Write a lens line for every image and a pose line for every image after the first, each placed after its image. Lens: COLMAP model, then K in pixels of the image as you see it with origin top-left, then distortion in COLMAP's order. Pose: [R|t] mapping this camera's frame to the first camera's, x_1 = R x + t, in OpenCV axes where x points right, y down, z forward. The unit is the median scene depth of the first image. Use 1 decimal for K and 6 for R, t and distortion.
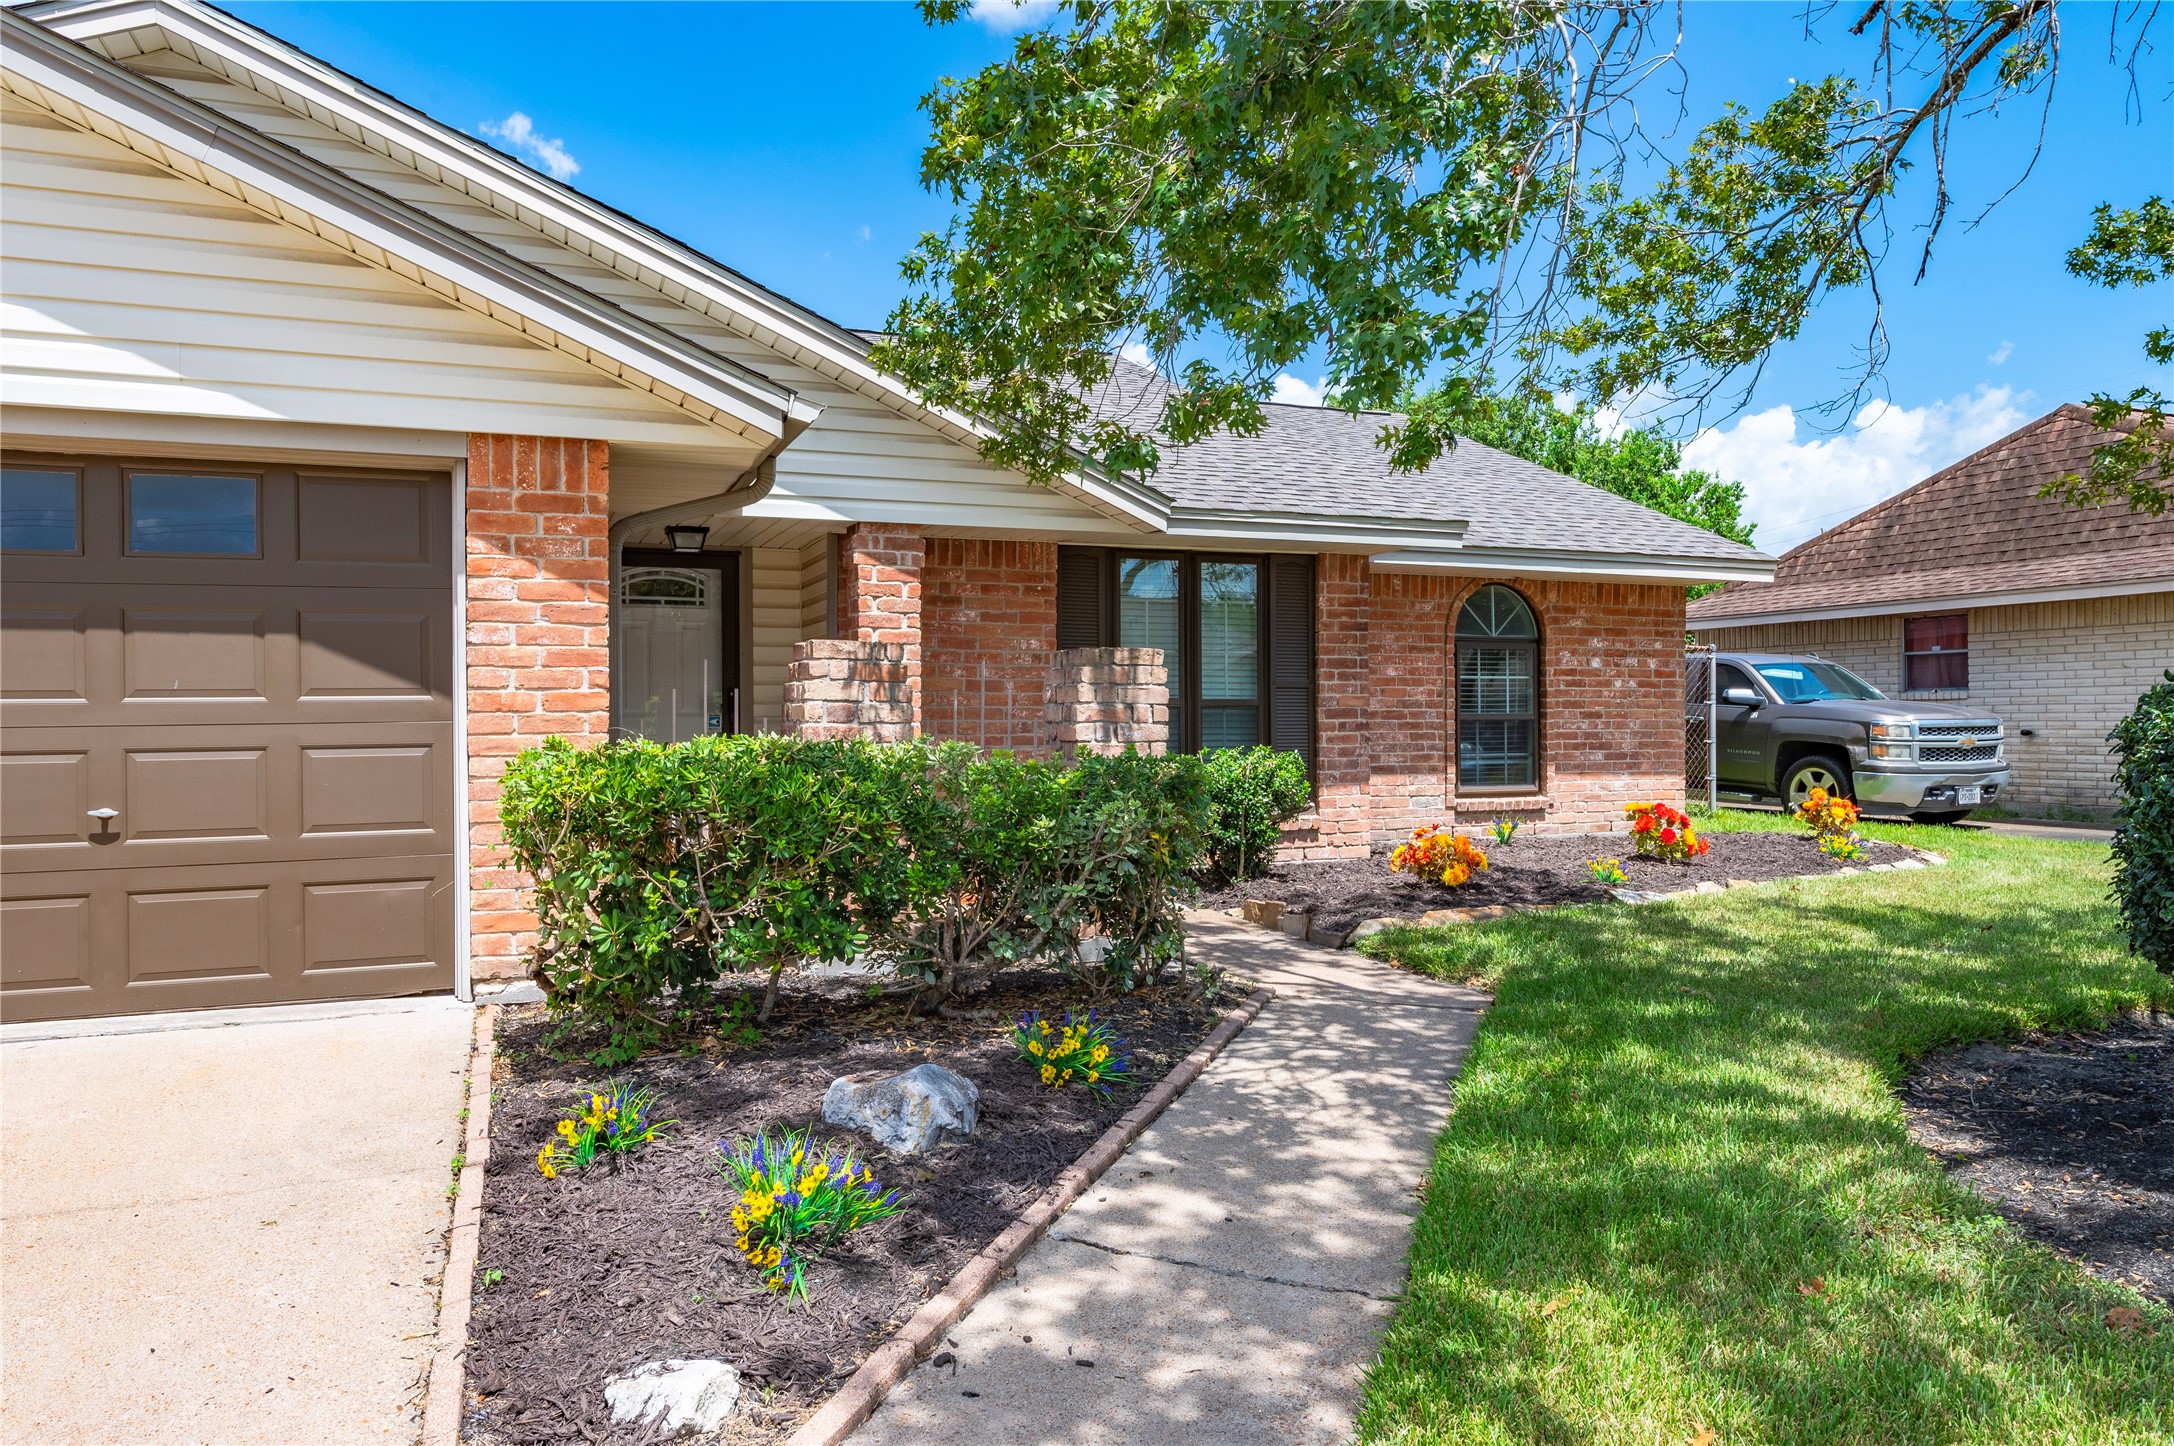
lens RADIAL K [[1452.4, 0, 1086.6], [0, 1452.4, 720.5], [0, 0, 1]] dist [-0.005022, 0.002252]
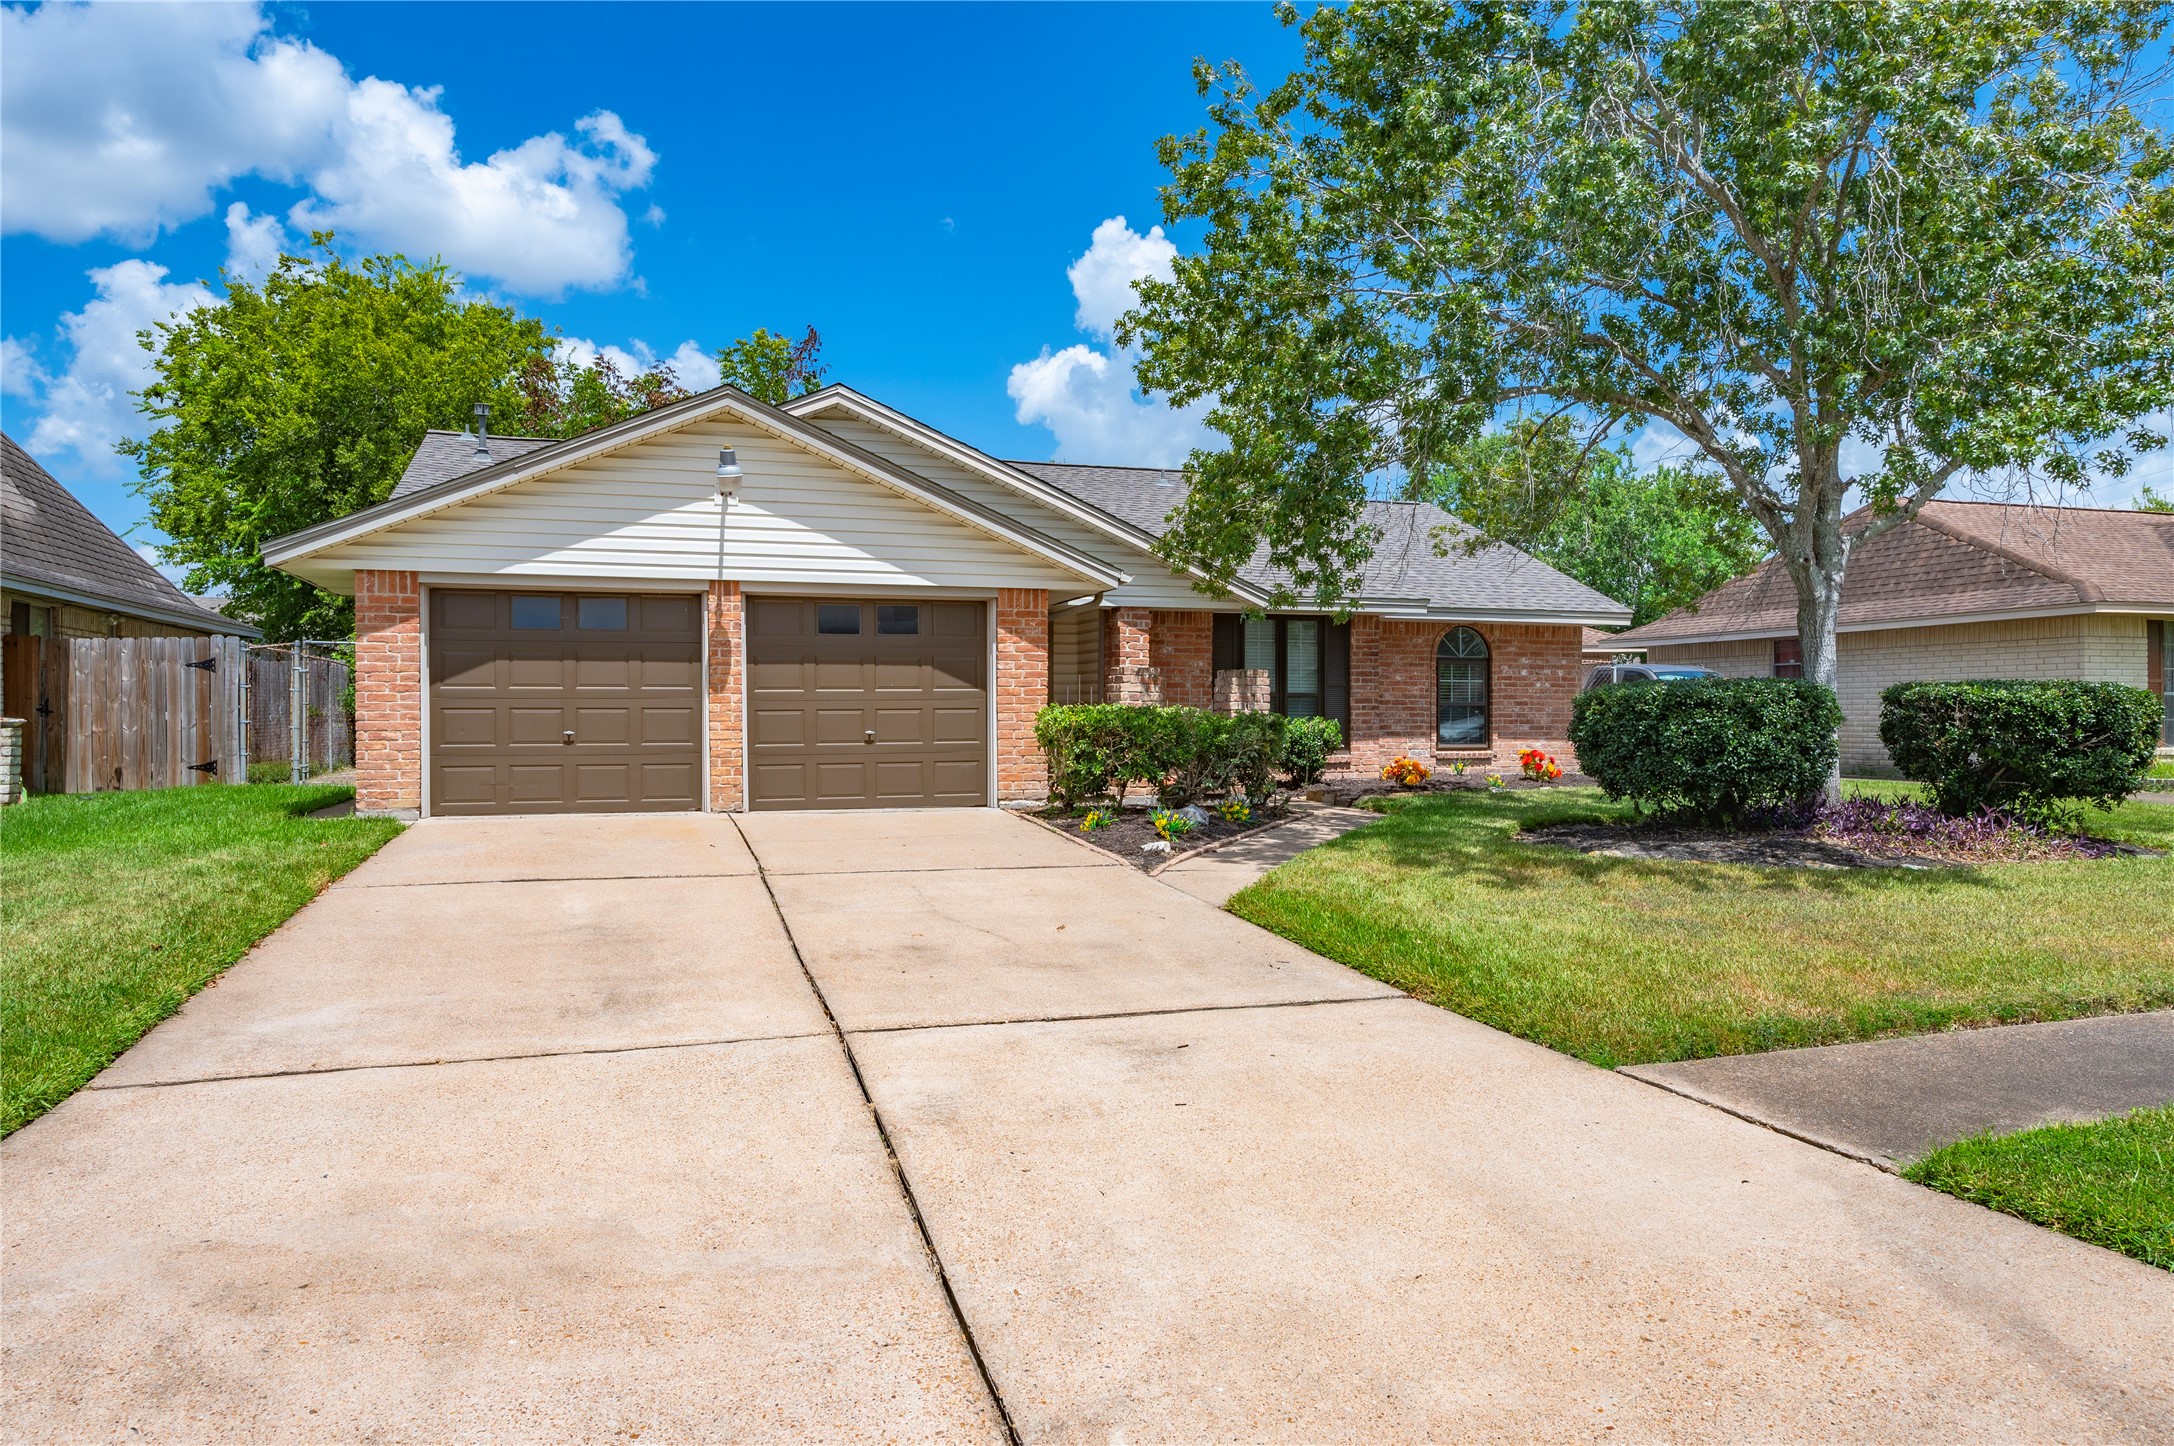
lens RADIAL K [[1452.4, 0, 1094.0], [0, 1452.4, 718.5], [0, 0, 1]] dist [-0.005022, 0.002252]
pose [[0.997937, 0.004506, -0.064043, -0.049206], [-0.004477, 0.999990, 0.000606, 0.018316], [0.064045, -0.000318, 0.997947, -0.875579]]
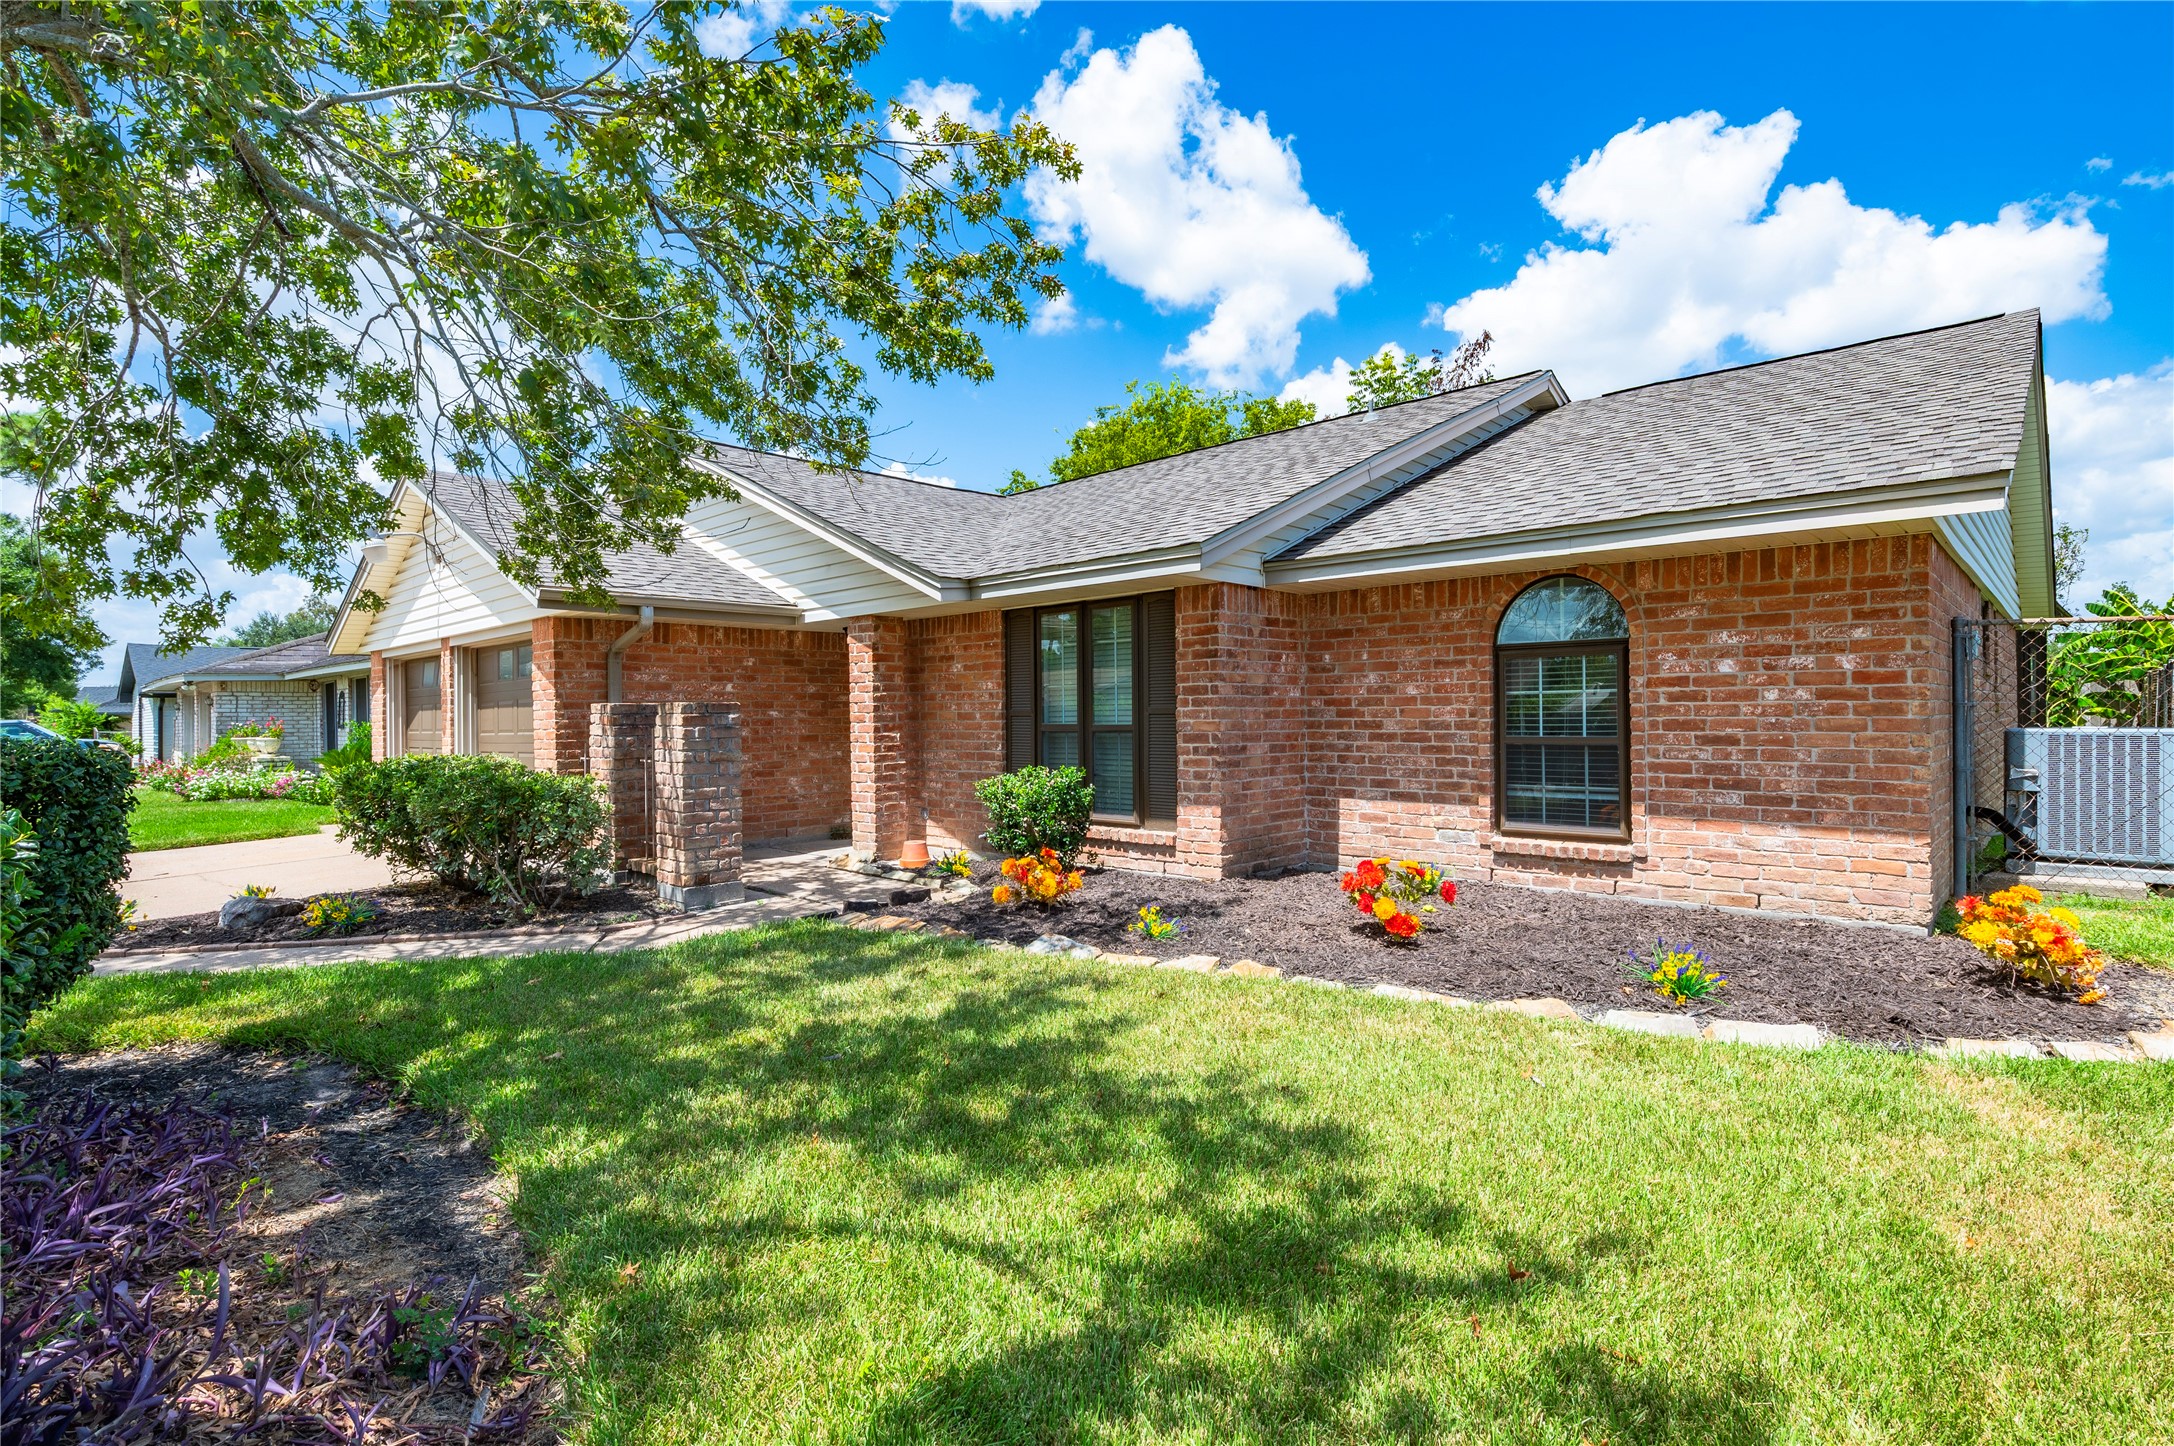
lens RADIAL K [[1093.2, 0, 1090.3], [0, 1093.2, 717.2], [0, 0, 1]] dist [0.001868, 0.000061]
pose [[0.413918, 0.000217, -0.910314, 0.861465], [0.007834, 0.999962, 0.003801, -0.023631], [0.910281, -0.008704, 0.413900, 0.604756]]
